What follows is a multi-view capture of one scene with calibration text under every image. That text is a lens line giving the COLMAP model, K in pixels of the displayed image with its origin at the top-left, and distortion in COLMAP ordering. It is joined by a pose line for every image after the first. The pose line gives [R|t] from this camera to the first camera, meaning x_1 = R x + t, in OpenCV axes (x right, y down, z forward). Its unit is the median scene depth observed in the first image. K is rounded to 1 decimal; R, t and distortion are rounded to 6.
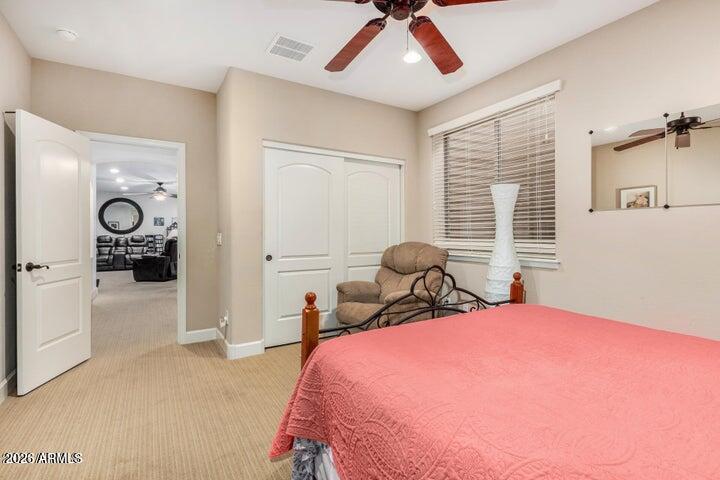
lens RADIAL K [[323.9, 0, 360.0], [0, 323.9, 240.0], [0, 0, 1]] dist [-0.000689, -0.000086]
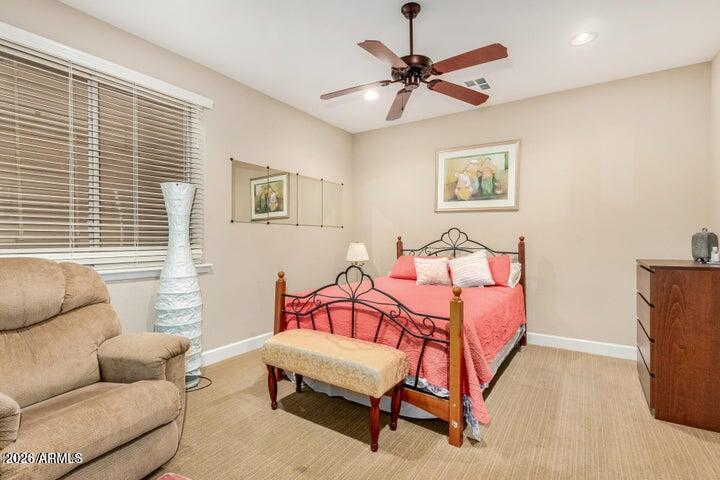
lens RADIAL K [[341.4, 0, 360.0], [0, 341.4, 240.0], [0, 0, 1]] dist [0.001389, 0.000077]
pose [[-0.430621, 0.007228, 0.902504, -0.609834], [0.021450, 0.999767, 0.002228, -0.009552], [-0.902278, 0.020318, -0.430676, 0.985152]]
